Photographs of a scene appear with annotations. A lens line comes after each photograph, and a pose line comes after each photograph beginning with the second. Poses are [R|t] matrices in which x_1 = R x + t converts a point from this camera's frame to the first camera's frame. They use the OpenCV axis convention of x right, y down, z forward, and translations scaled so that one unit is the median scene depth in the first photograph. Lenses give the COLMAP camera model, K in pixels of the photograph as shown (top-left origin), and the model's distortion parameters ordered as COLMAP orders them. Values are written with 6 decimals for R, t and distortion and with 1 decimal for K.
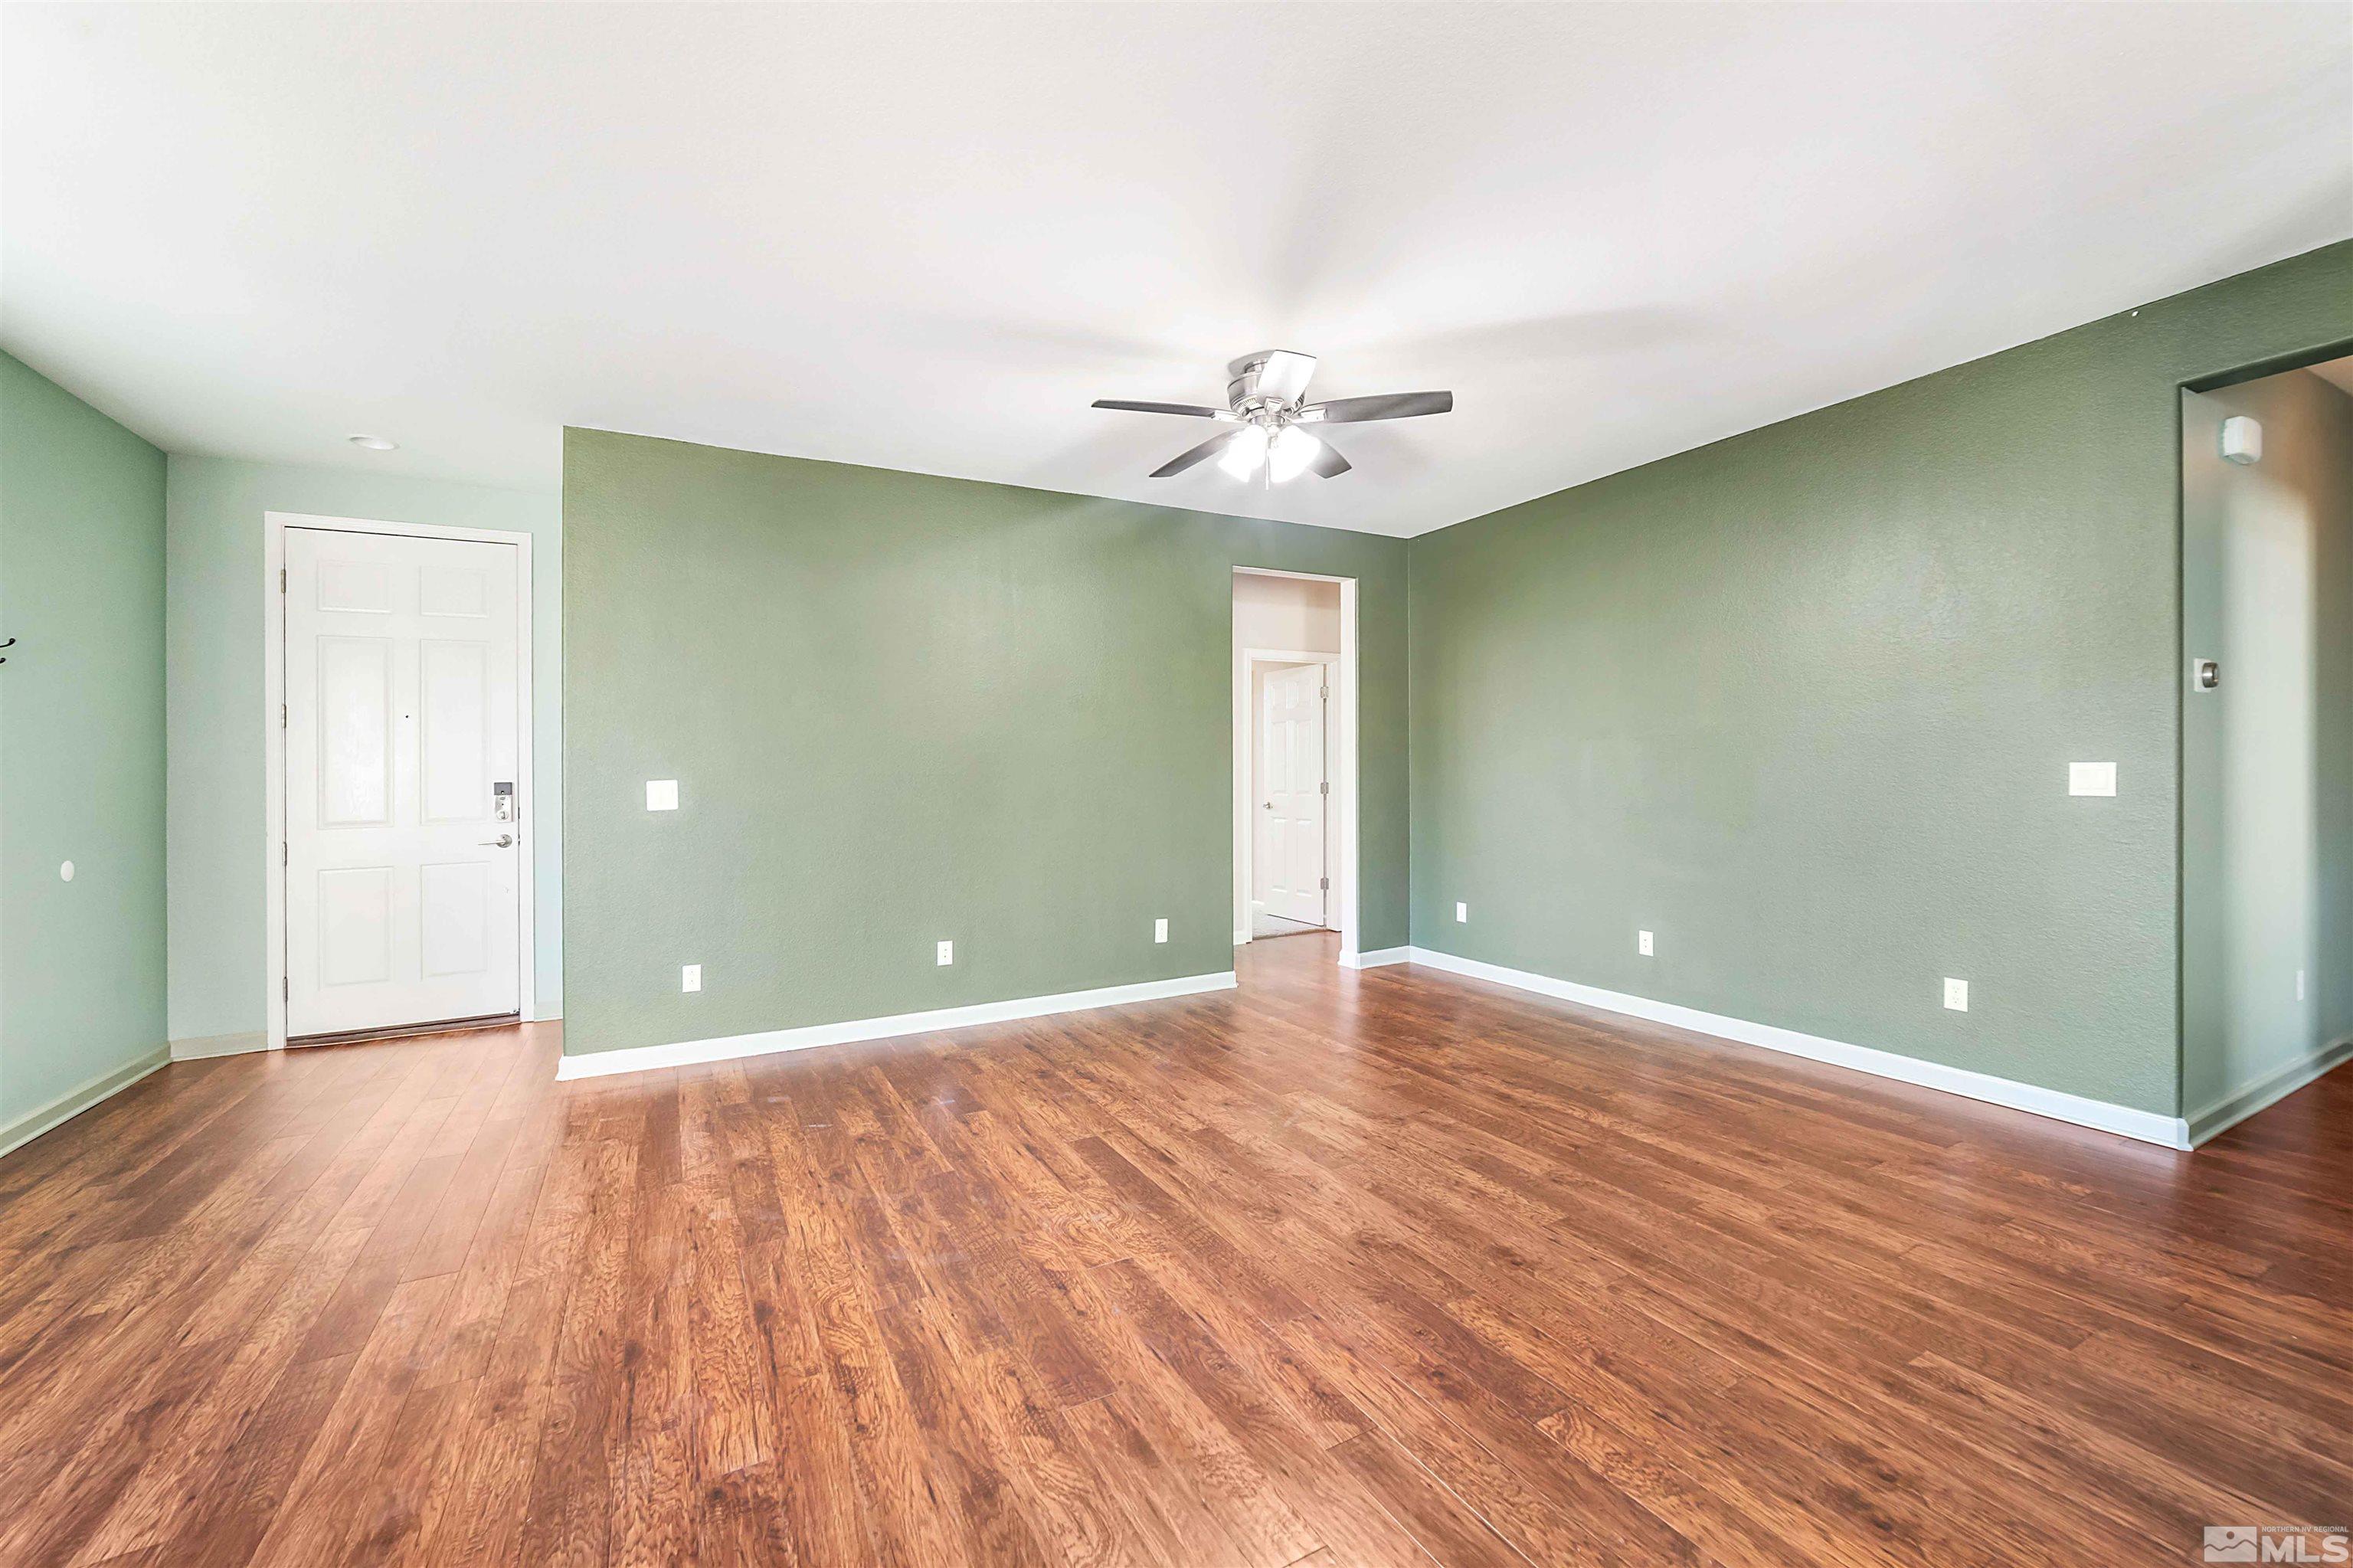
lens RADIAL K [[953.7, 0, 1159.9], [0, 953.7, 775.7], [0, 0, 1]] dist [-0.010647, 0.000821]
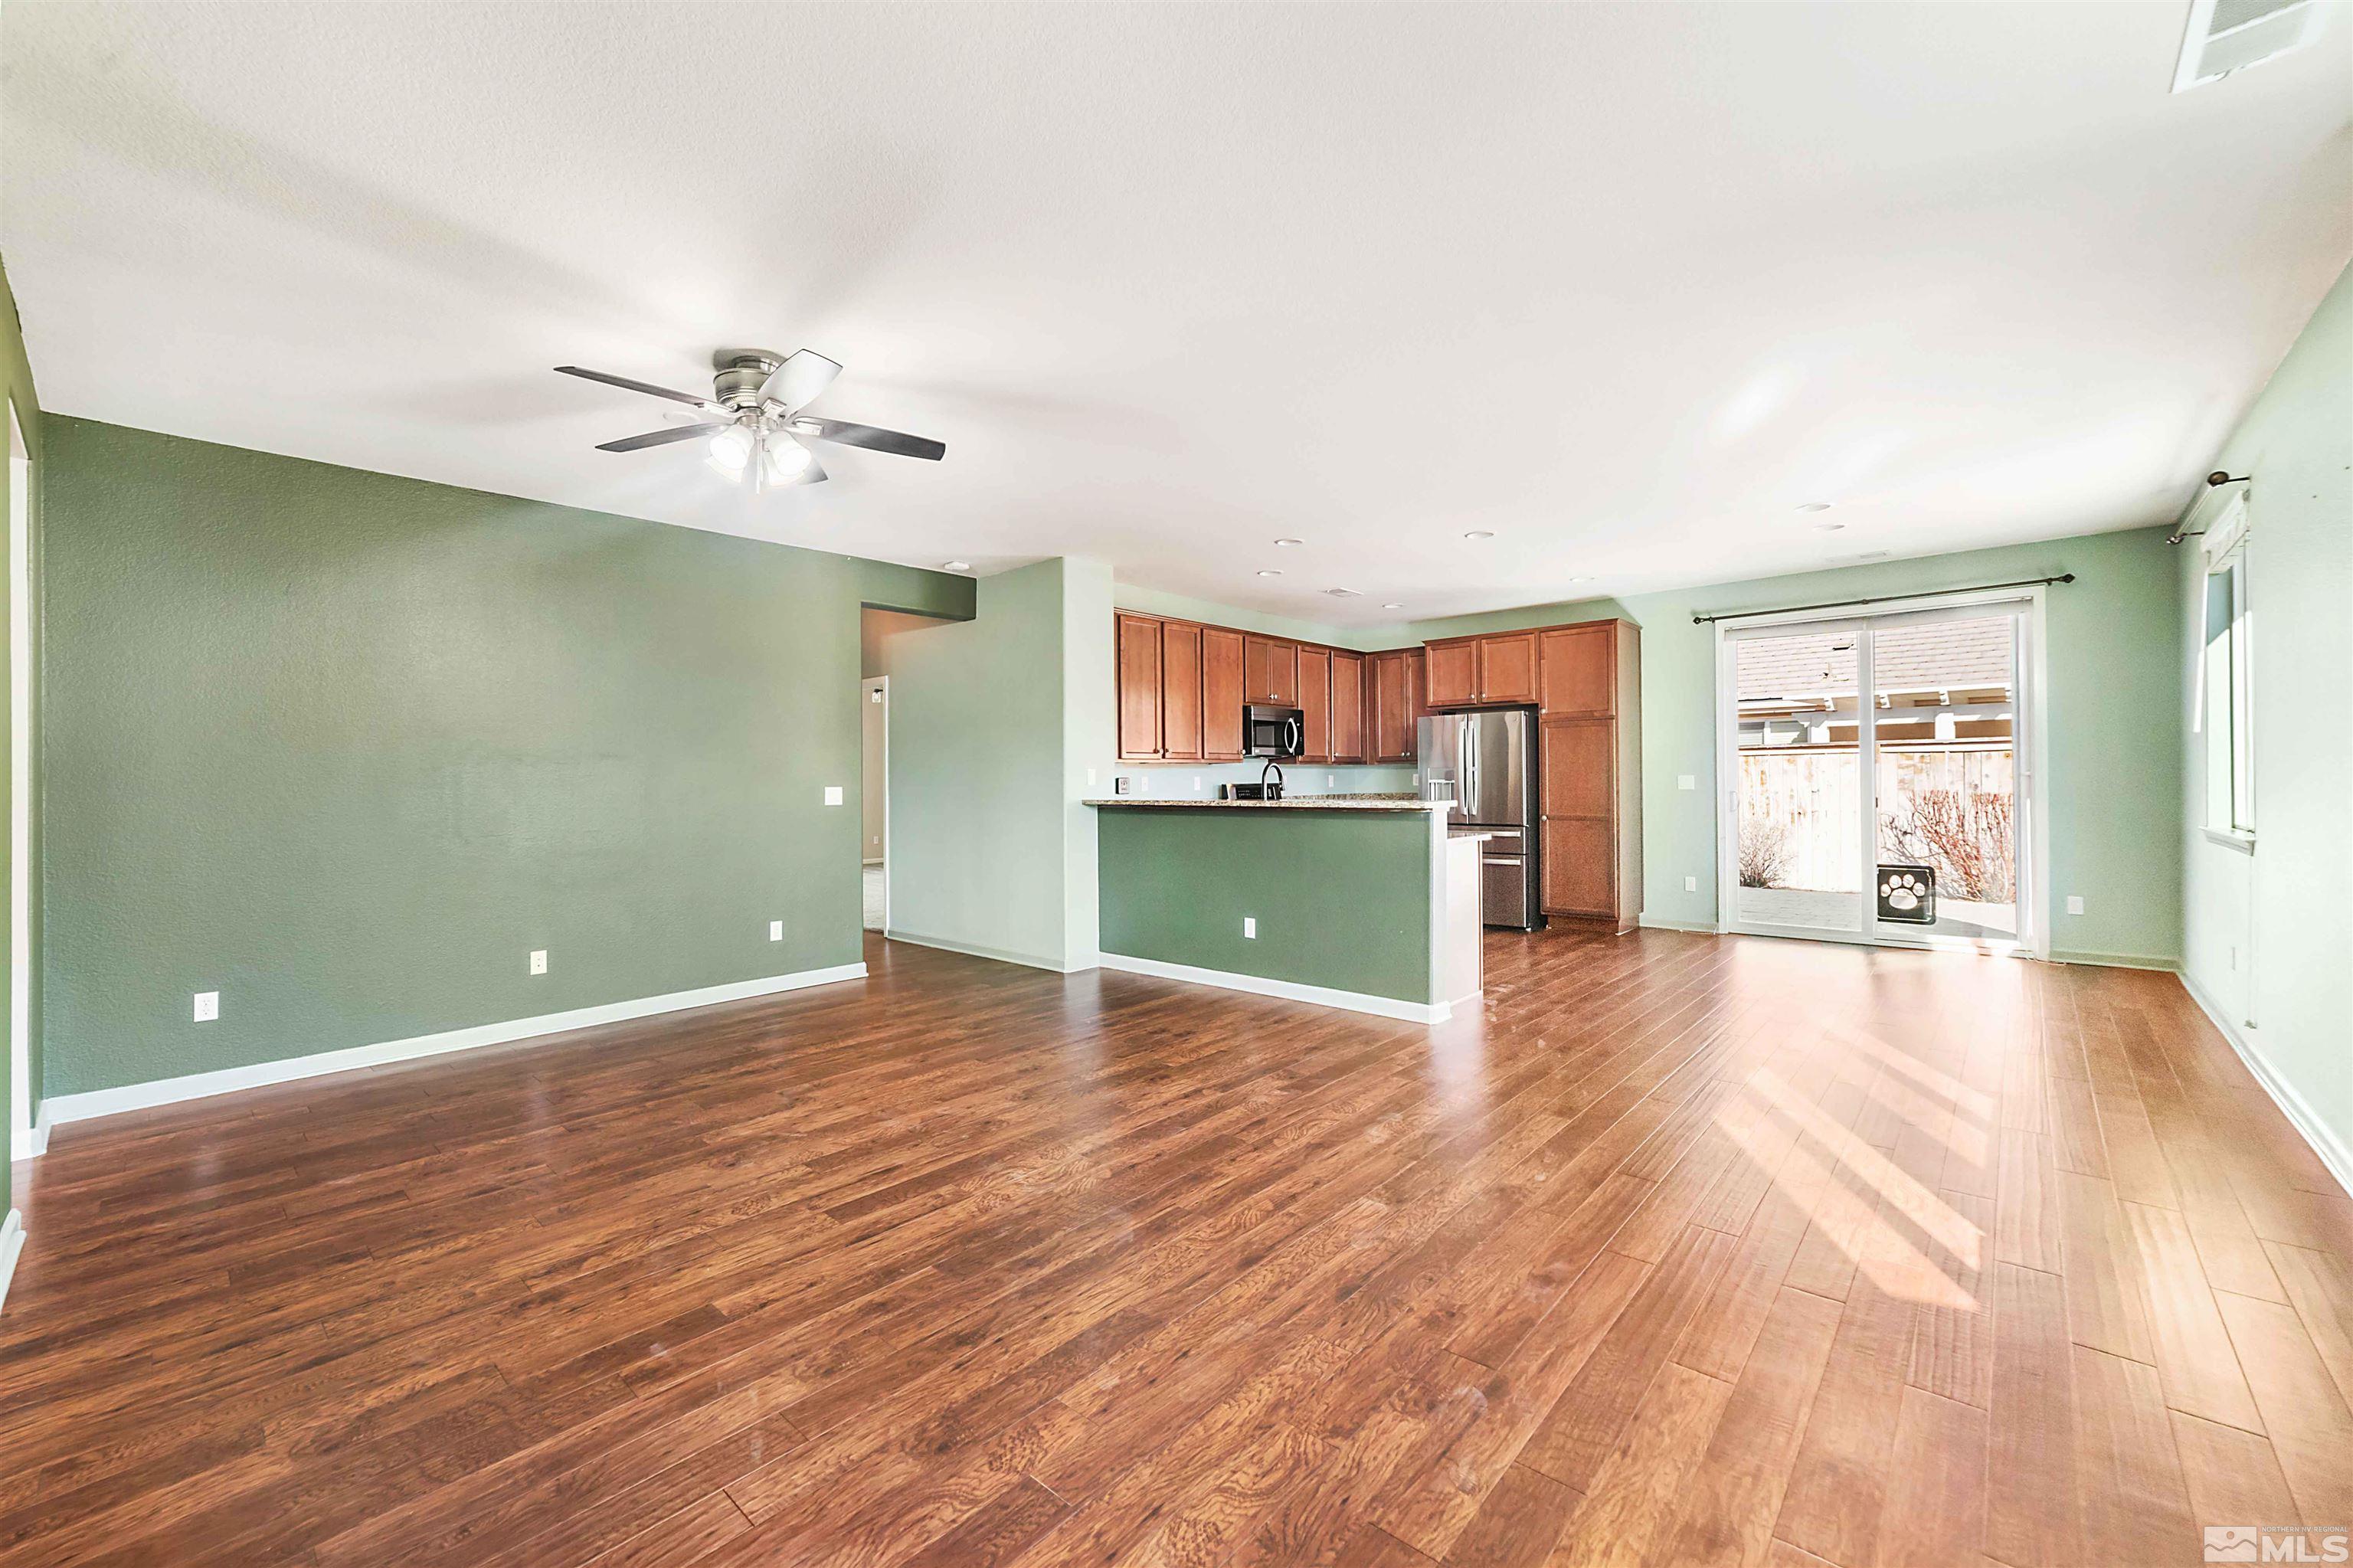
lens RADIAL K [[953.7, 0, 1159.9], [0, 953.7, 775.7], [0, 0, 1]] dist [-0.010647, 0.000821]
pose [[-0.351792, 0.024619, 0.935754, -1.169703], [0.023133, 0.999577, -0.017602, 0.010323], [-0.935792, 0.015454, -0.352213, 1.205347]]
